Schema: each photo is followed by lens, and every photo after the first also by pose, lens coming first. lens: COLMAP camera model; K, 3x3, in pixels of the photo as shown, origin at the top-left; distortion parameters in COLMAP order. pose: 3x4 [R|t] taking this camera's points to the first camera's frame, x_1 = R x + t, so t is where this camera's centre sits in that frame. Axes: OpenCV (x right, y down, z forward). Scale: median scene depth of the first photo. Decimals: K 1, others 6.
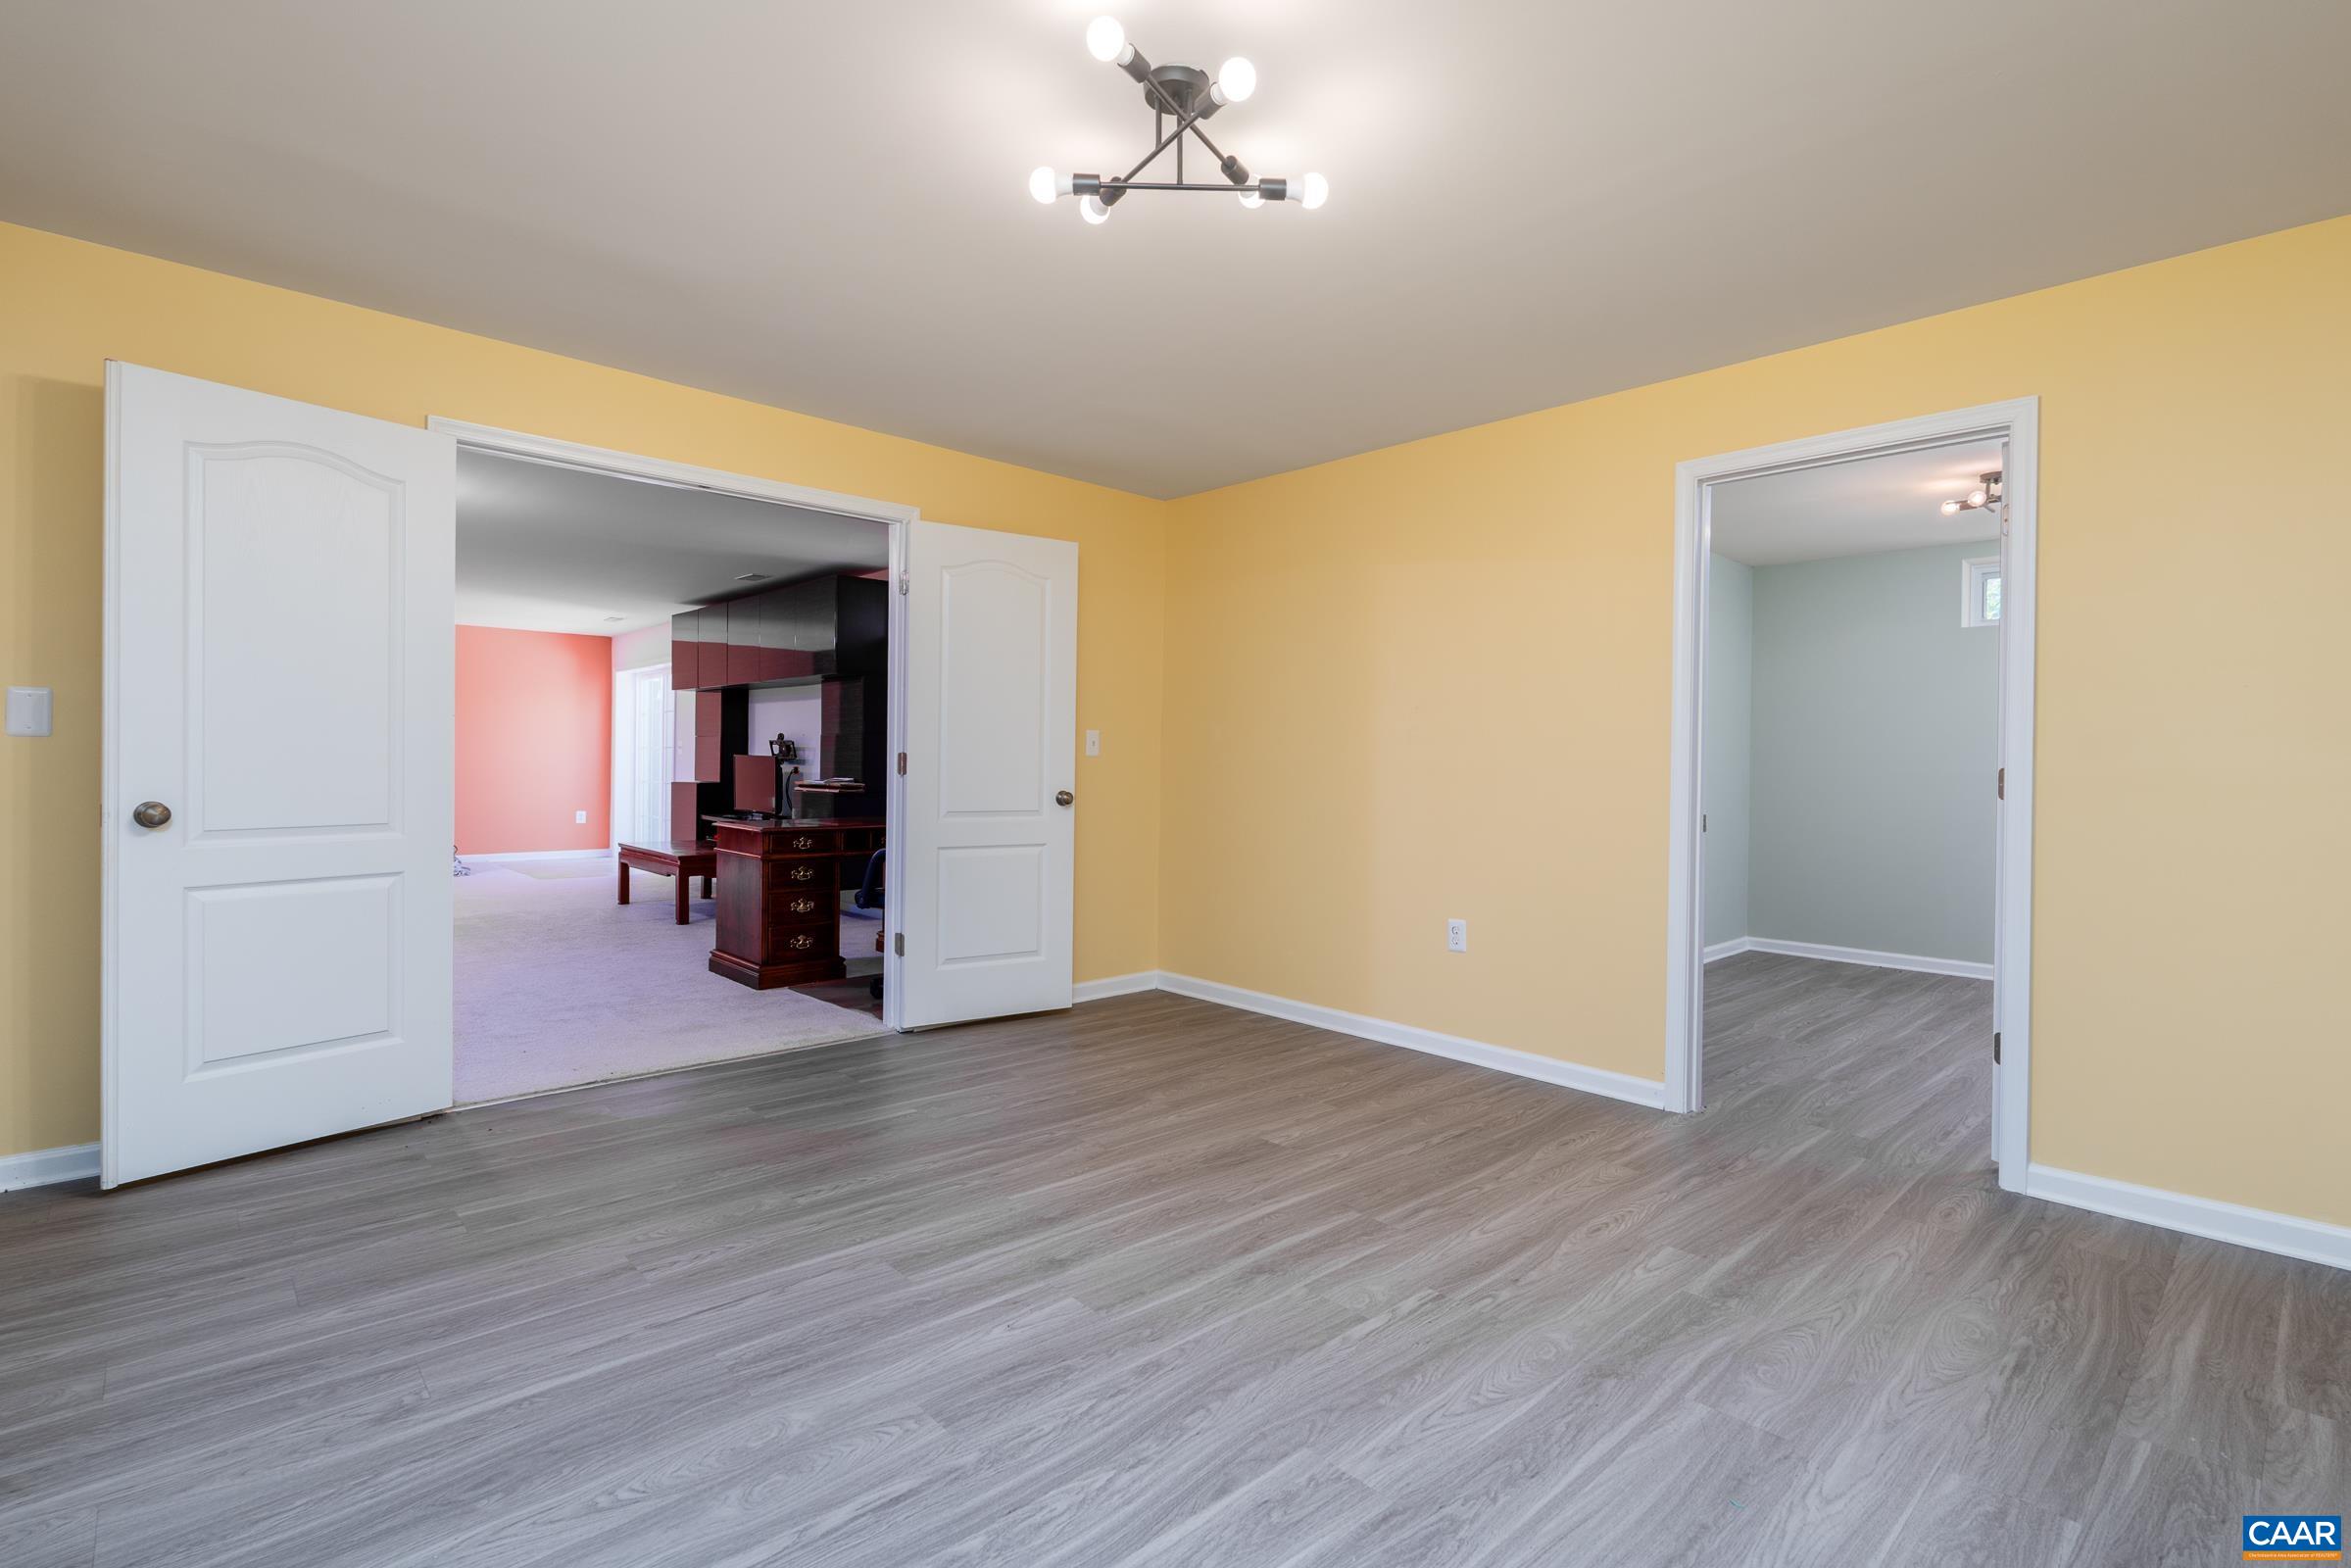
lens RADIAL K [[1040.8, 0, 1167.0], [0, 1040.8, 777.9], [0, 0, 1]] dist [-0.001409, 0.000190]
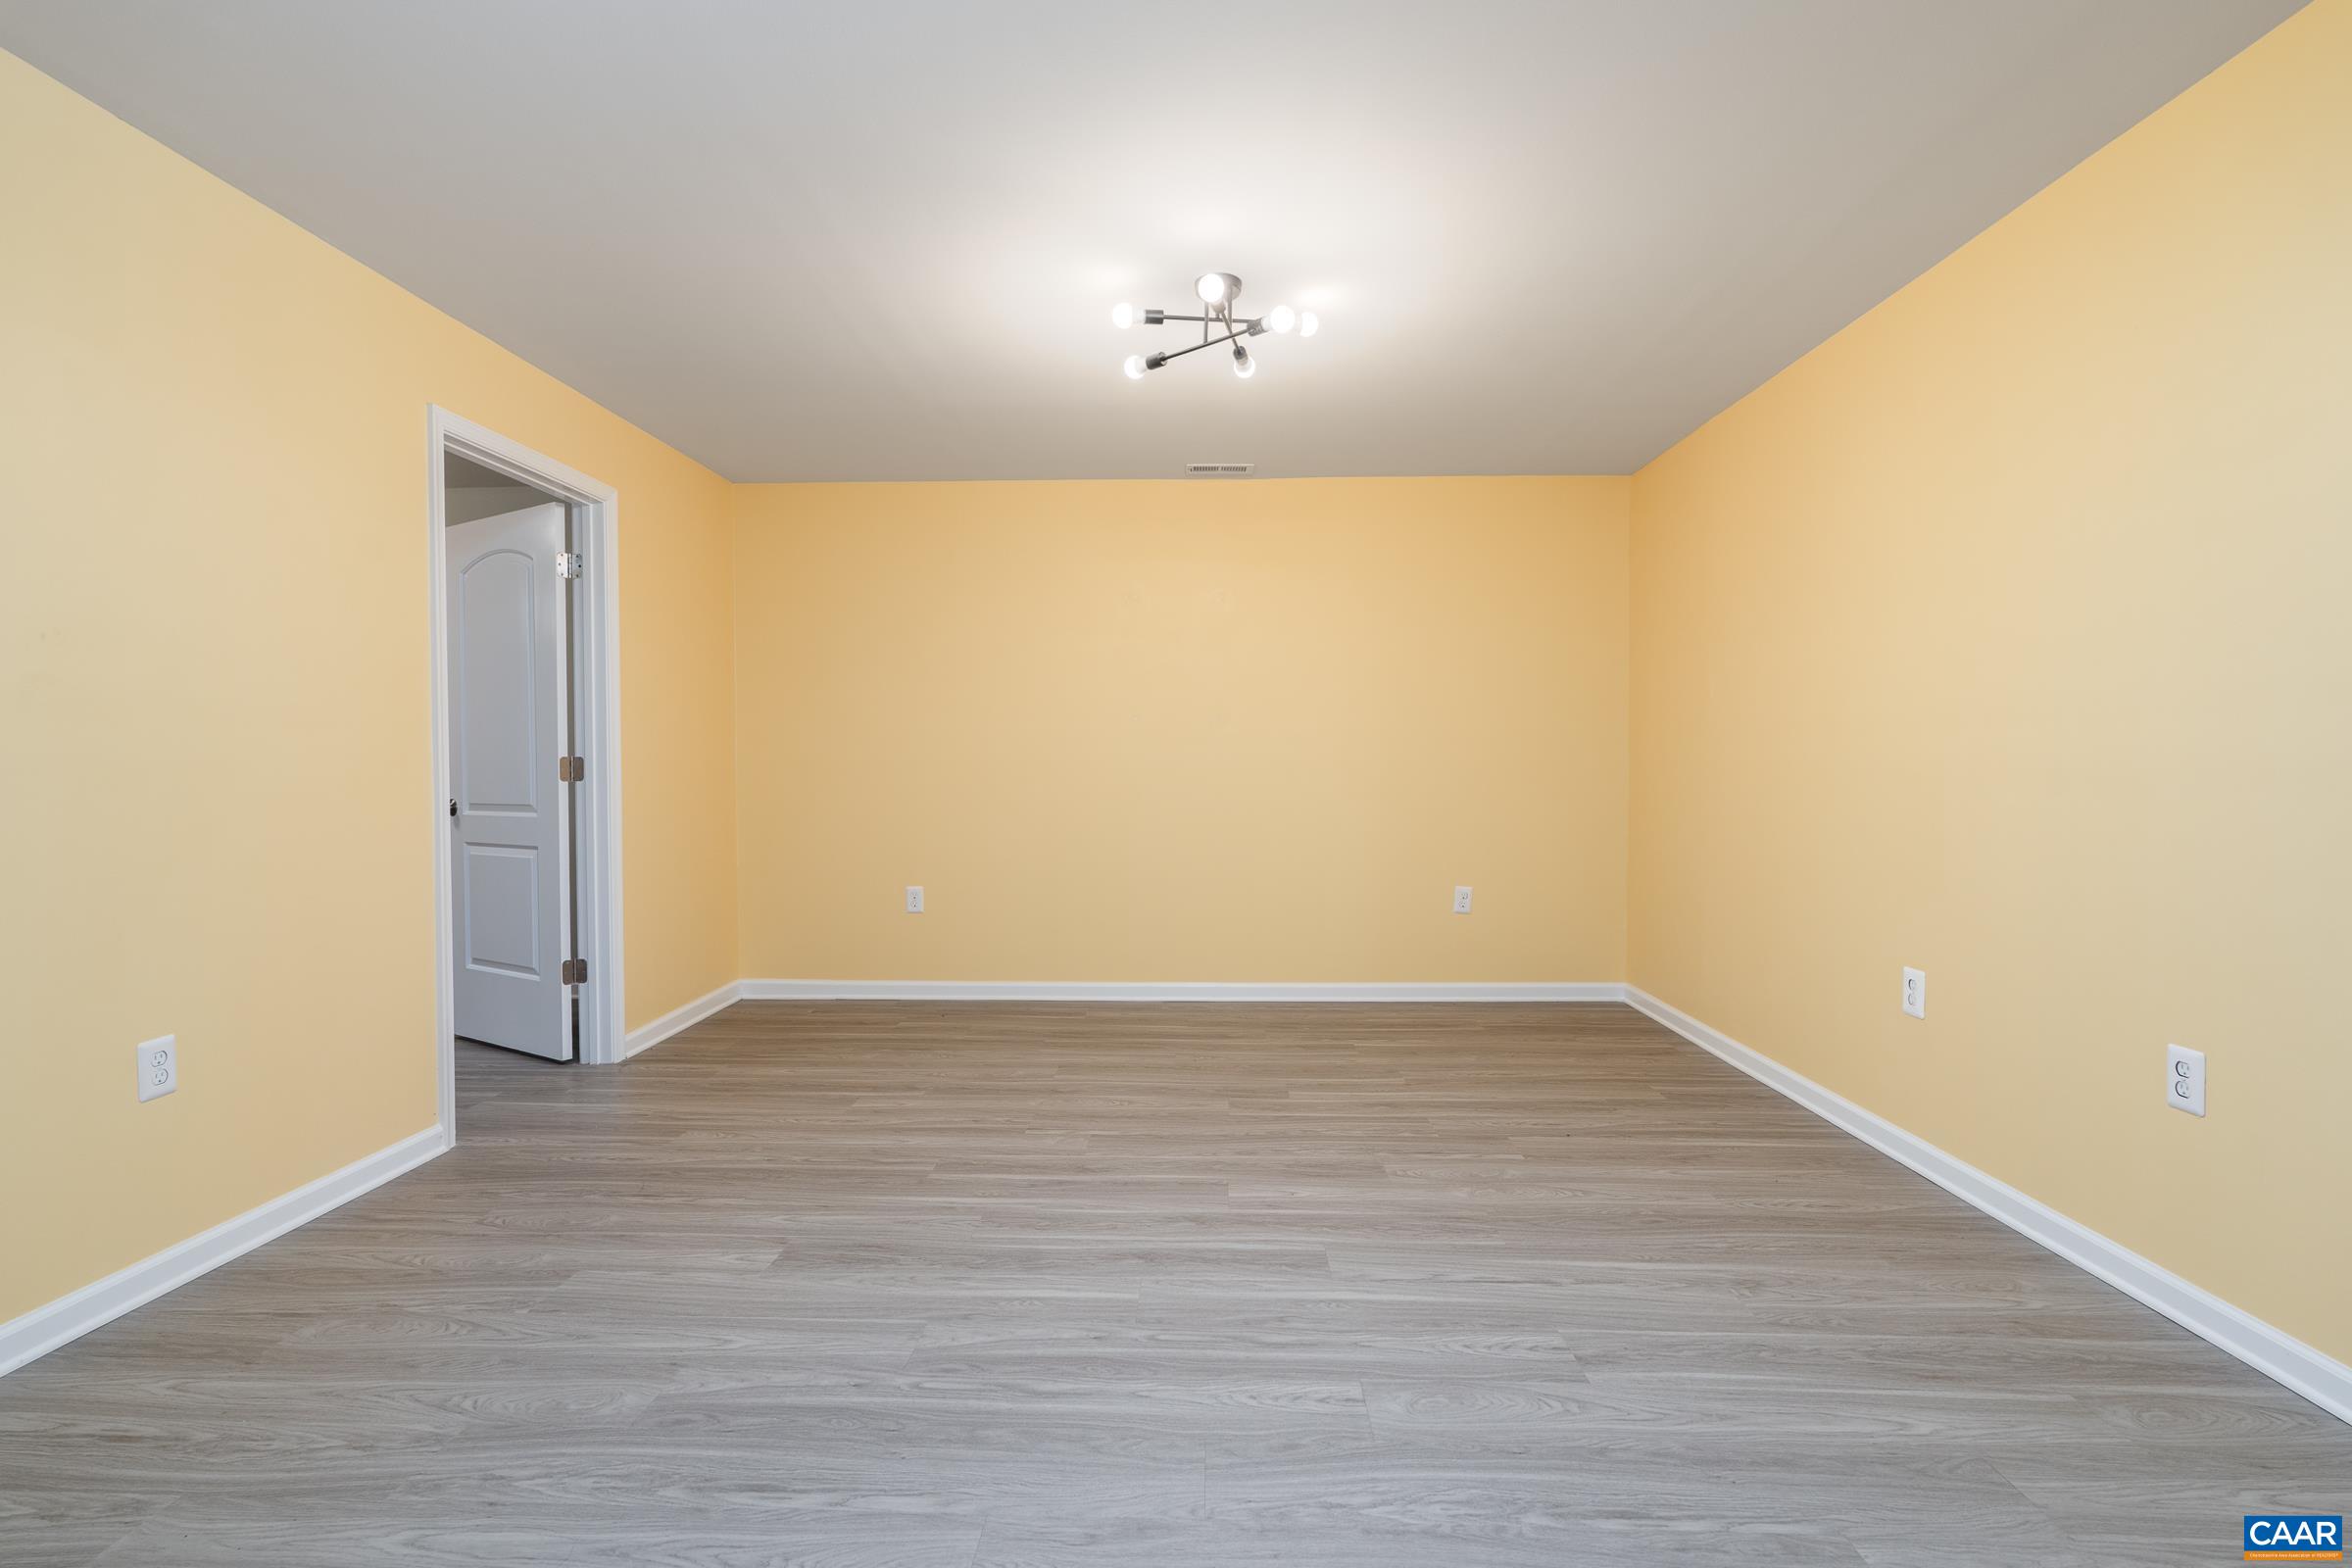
lens RADIAL K [[1041.2, 0, 1167.5], [0, 1041.2, 777.9], [0, 0, 1]] dist [-0.001409, 0.000190]
pose [[-0.692219, -0.023179, 0.721315, -0.787774], [0.000174, 0.999479, 0.032284, -0.030349], [-0.721687, 0.022473, -0.691854, 1.623347]]
